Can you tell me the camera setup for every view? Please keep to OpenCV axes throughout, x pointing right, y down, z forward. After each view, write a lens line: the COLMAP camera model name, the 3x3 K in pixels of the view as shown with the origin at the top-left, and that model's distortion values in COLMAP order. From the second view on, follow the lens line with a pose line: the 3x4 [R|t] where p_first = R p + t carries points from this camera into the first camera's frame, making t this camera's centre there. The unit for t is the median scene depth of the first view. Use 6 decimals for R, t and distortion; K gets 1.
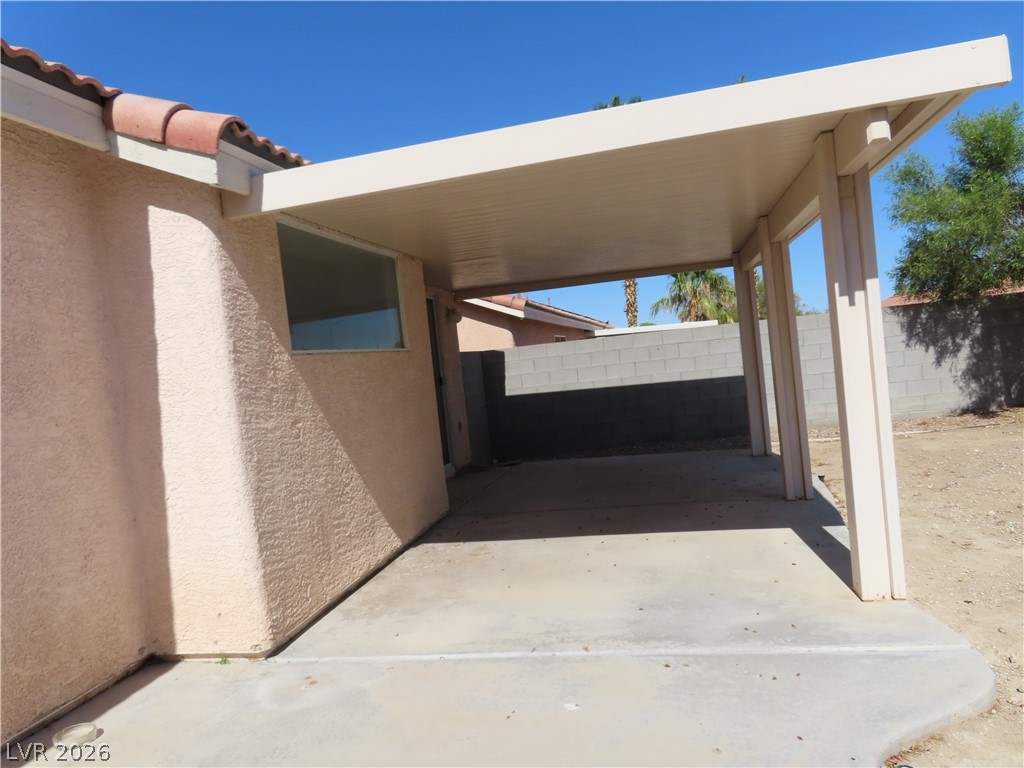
lens RADIAL K [[733.1, 0, 509.6], [0, 733.1, 382.3], [0, 0, 1]] dist [-0.006828, 0.003551]
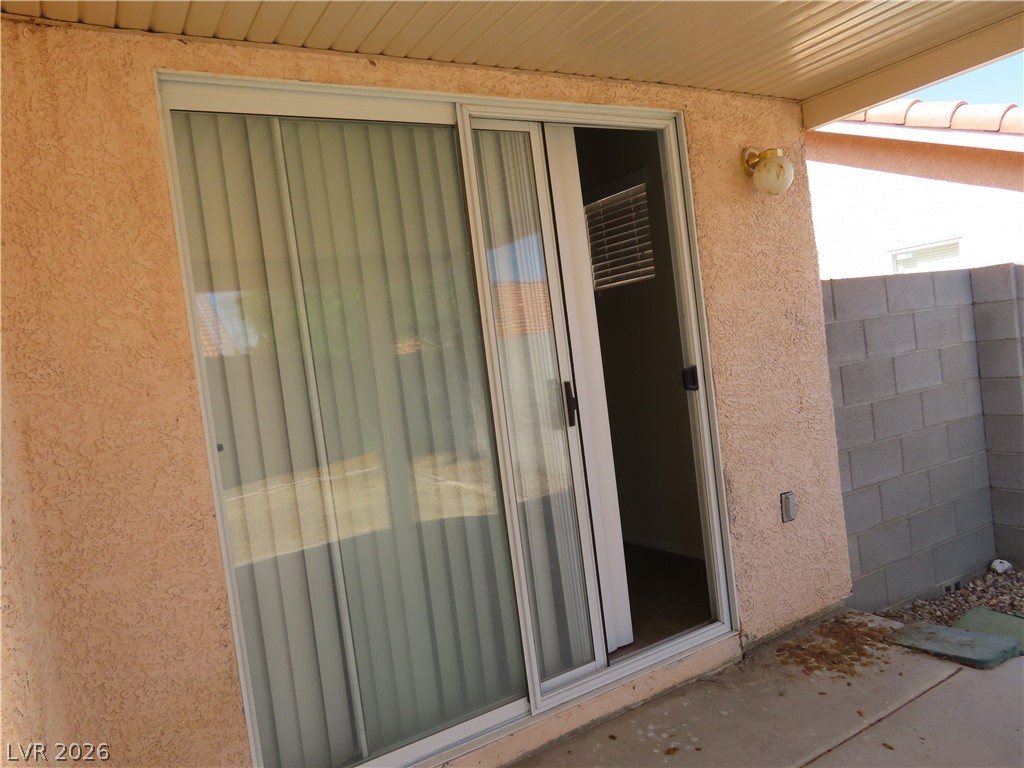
lens RADIAL K [[733.1, 0, 509.6], [0, 733.1, 382.3], [0, 0, 1]] dist [-0.006828, 0.003551]
pose [[0.691201, 0.051153, -0.720850, 0.080710], [0.026434, 0.995034, 0.095956, -0.031075], [0.722179, -0.085380, 0.686417, 0.657880]]
